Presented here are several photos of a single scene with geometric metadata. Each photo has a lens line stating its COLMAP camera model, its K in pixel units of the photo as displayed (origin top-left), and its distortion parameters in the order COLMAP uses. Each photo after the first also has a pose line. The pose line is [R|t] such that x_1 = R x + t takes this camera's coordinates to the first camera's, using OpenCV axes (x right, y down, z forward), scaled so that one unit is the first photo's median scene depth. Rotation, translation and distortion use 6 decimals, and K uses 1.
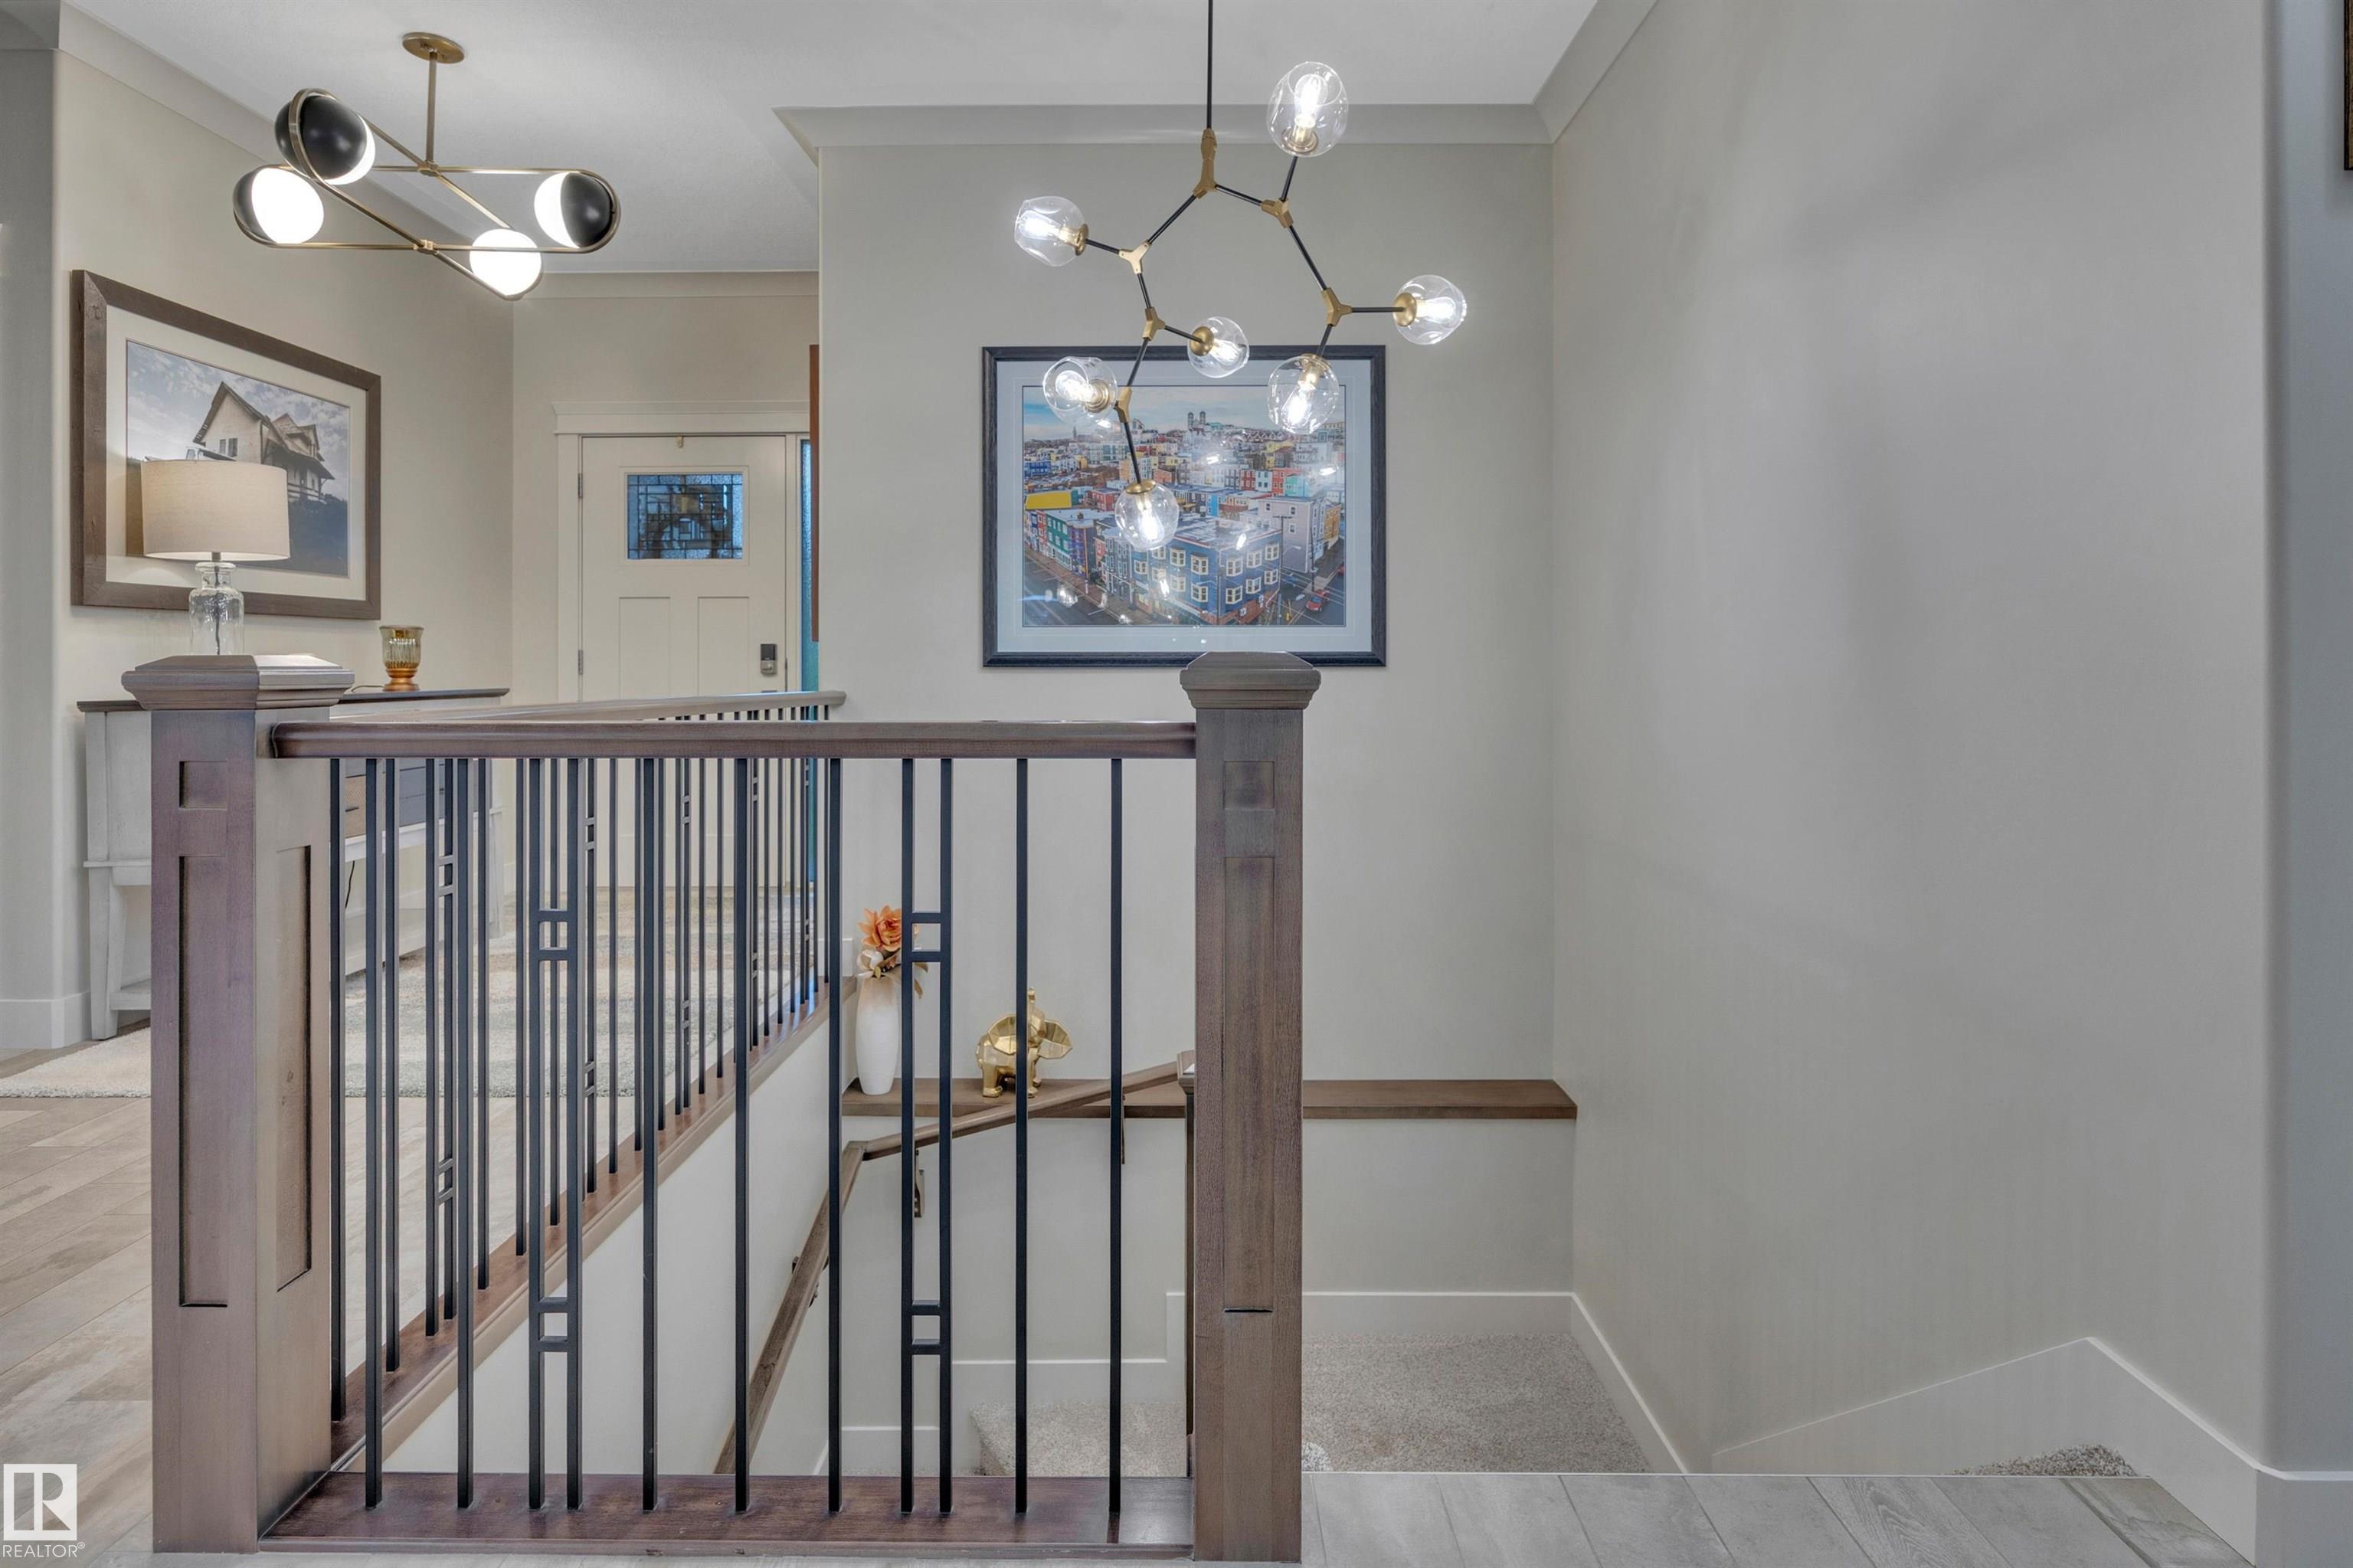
lens RADIAL K [[1179.2, 0, 1183.5], [0, 1179.2, 660.8], [0, 0, 1]] dist [-0.010599, 0.001021]
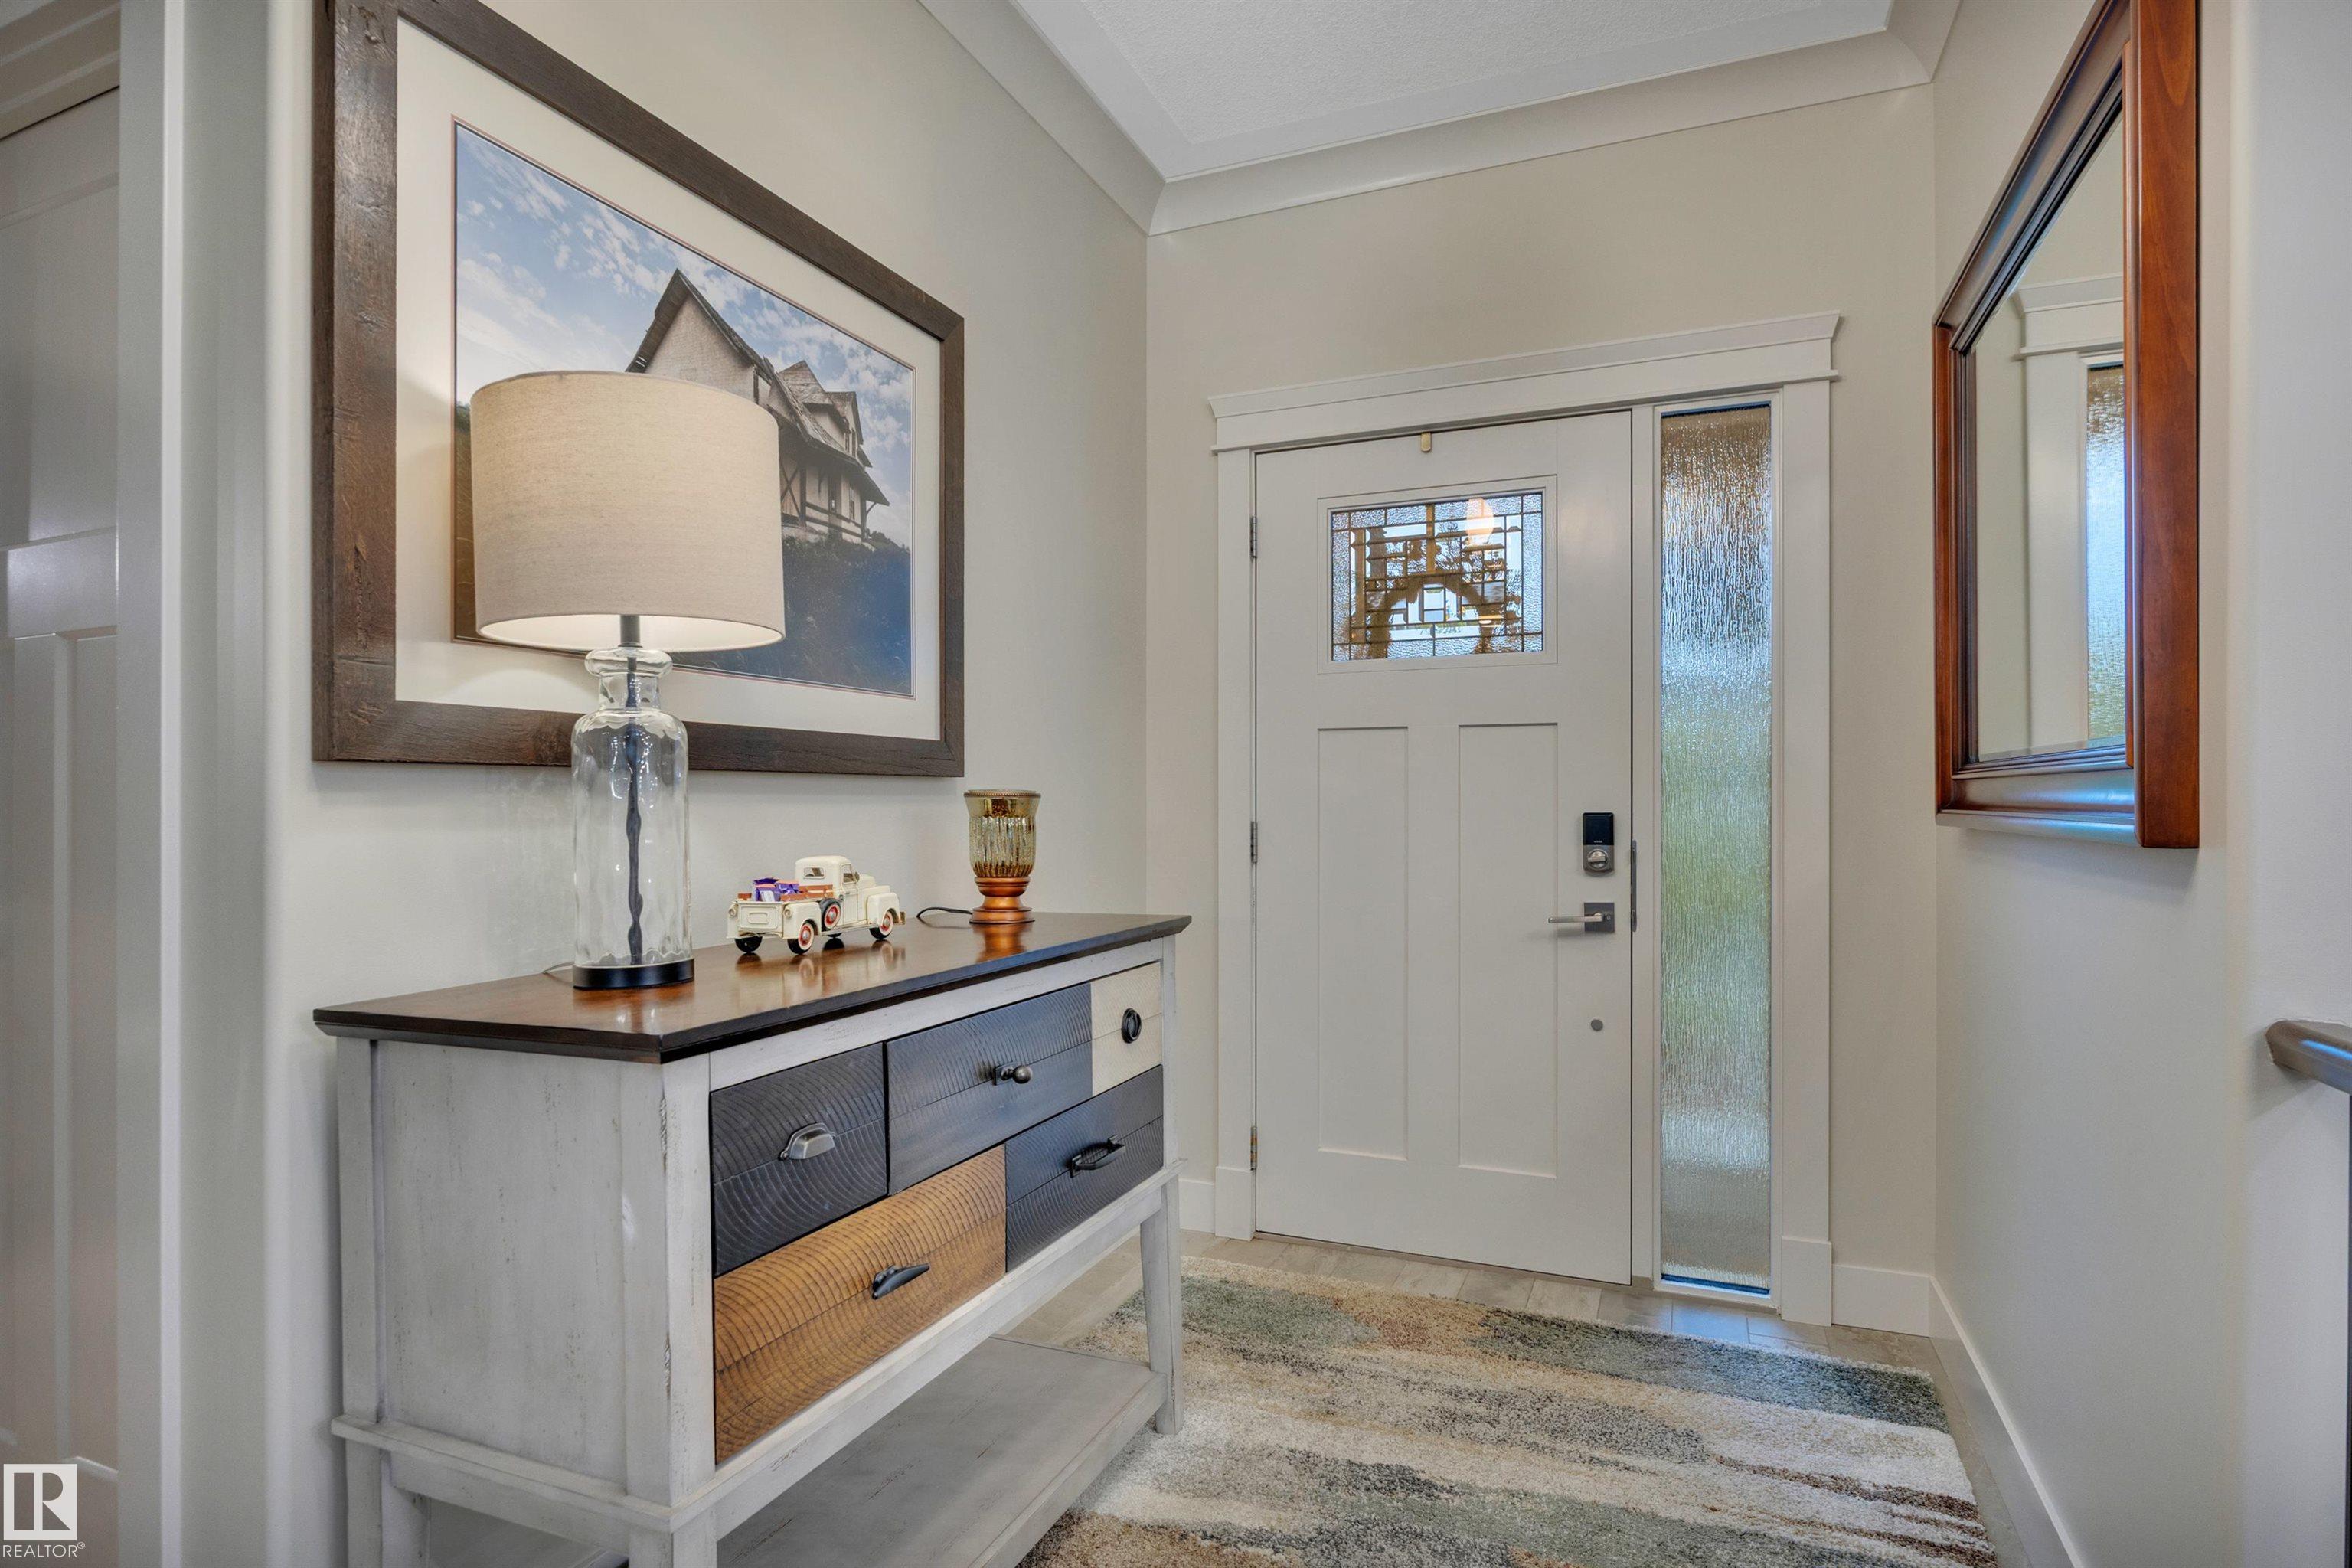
lens RADIAL K [[1178.7, 0, 1175.5], [0, 1178.7, 799.6], [0, 0, 1]] dist [-0.010599, 0.001021]
pose [[0.916675, -0.000464, -0.399634, -0.436011], [0.000763, 1.000000, 0.000588, -0.028479], [0.399634, -0.000844, 0.916675, 0.624823]]
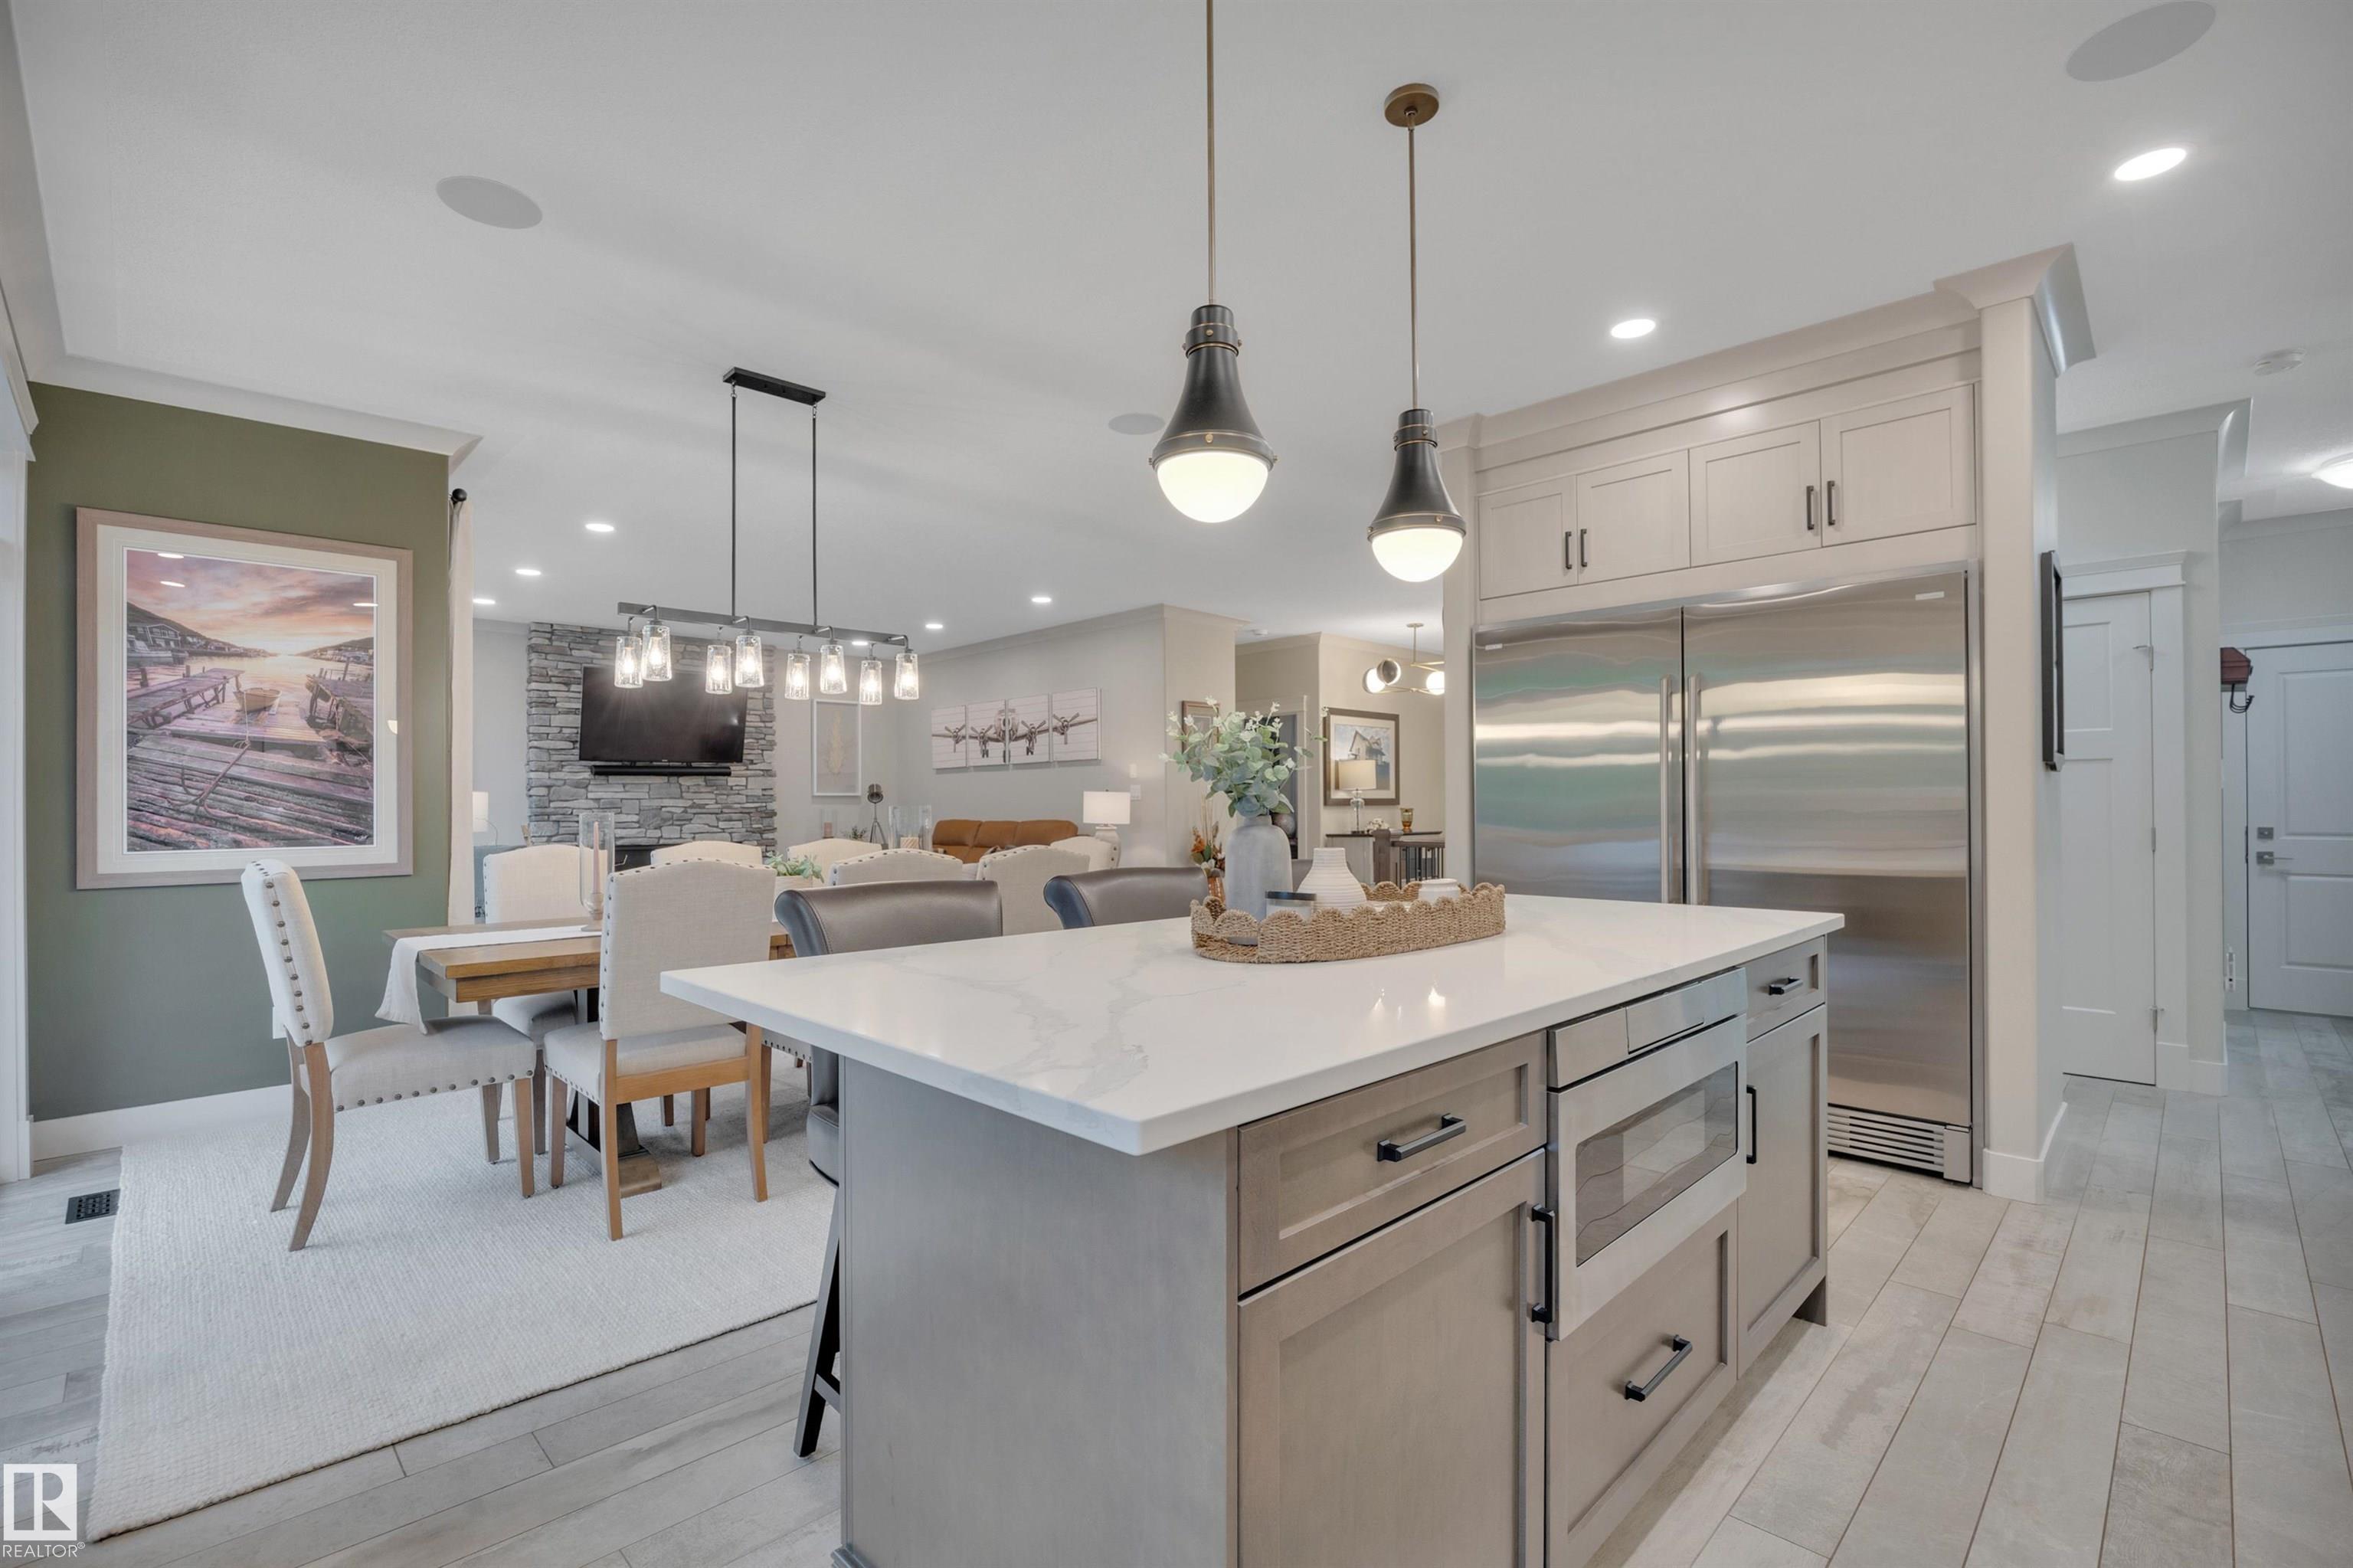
lens RADIAL K [[1072.0, 0, 1184.3], [0, 1072.0, 790.6], [0, 0, 1]] dist [-0.016146, 0.001826]
pose [[0.709642, -0.012698, -0.704448, 0.785662], [0.006019, 0.999910, -0.011961, -0.047018], [0.704537, 0.004248, 0.709655, -1.232107]]
